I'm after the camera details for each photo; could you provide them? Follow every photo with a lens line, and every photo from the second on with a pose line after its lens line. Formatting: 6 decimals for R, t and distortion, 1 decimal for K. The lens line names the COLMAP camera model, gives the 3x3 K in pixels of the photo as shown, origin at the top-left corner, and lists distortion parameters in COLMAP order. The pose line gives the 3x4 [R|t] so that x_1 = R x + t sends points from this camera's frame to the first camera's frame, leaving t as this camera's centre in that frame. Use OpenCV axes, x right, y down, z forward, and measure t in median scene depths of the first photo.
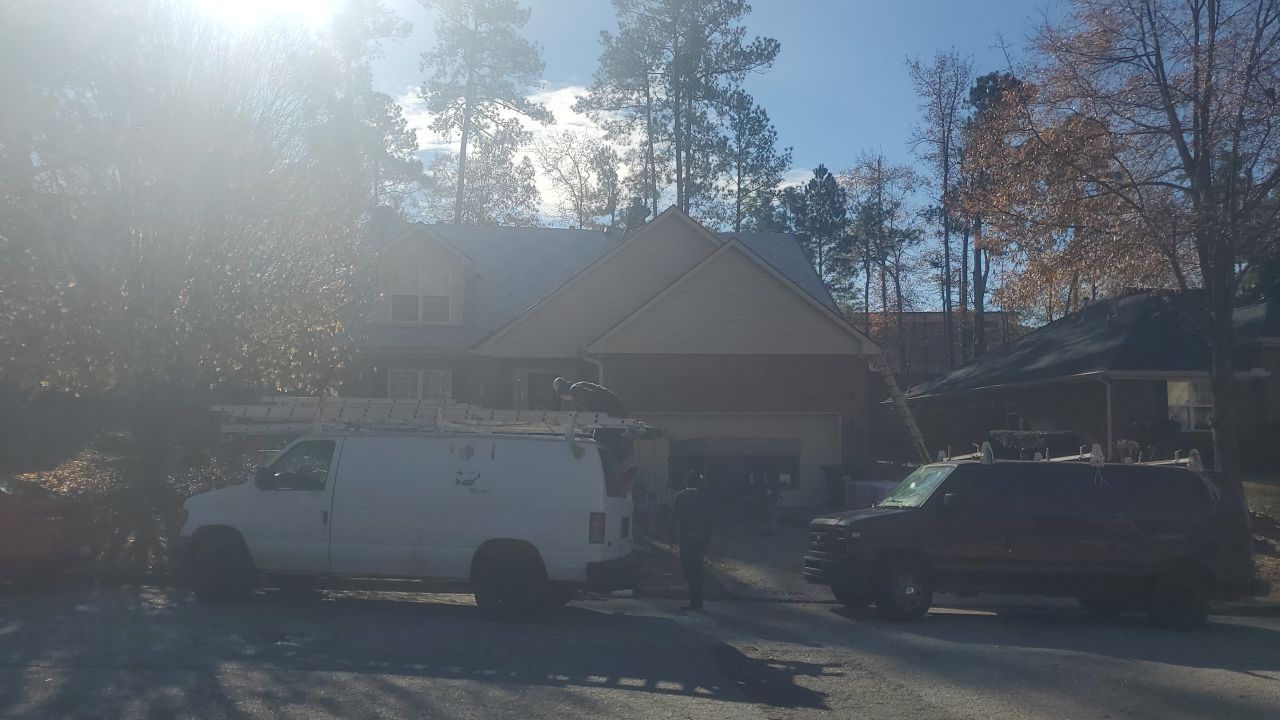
lens RADIAL K [[1009.1, 0, 637.6], [0, 1009.1, 427.1], [0, 0, 1]] dist [0.114956, -0.360135]
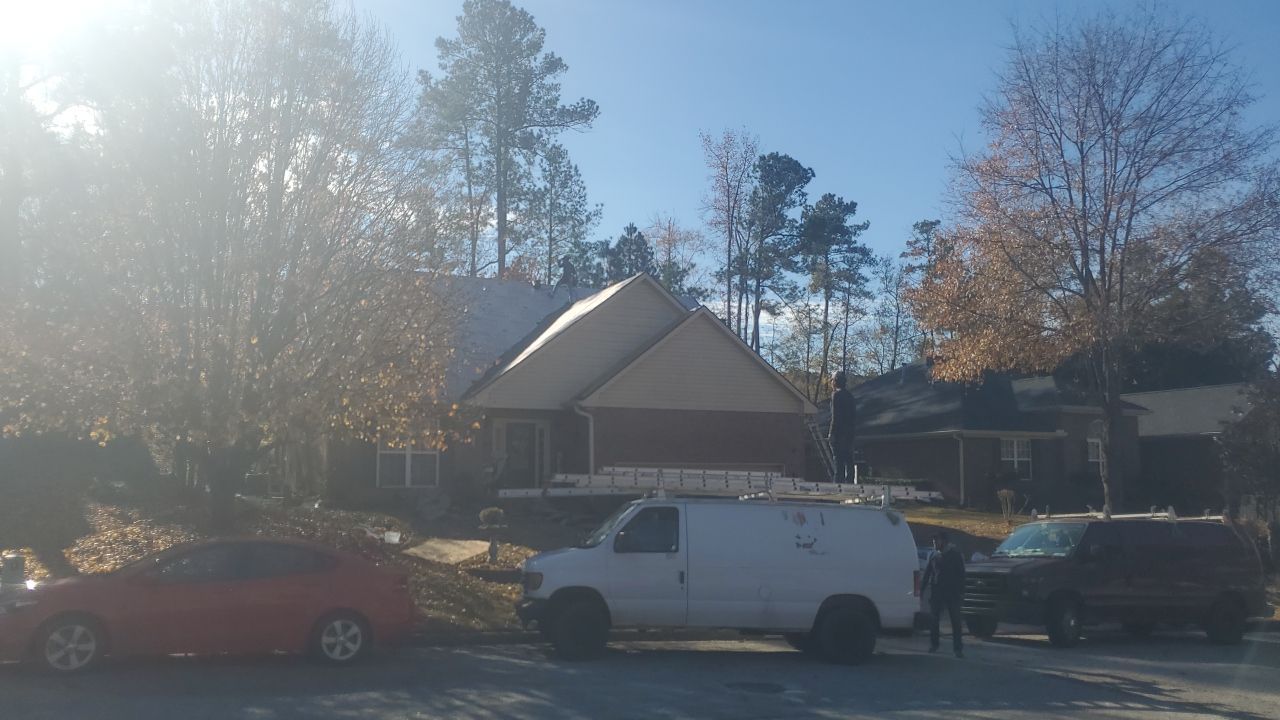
lens RADIAL K [[987.2, 0, 641.4], [0, 987.2, 455.8], [0, 0, 1]] dist [0.111525, -0.332017]
pose [[0.949882, 0.012825, 0.312345, -0.133472], [-0.012359, 0.999918, -0.003471, -0.007863], [-0.312364, -0.000563, 0.949962, -0.002365]]
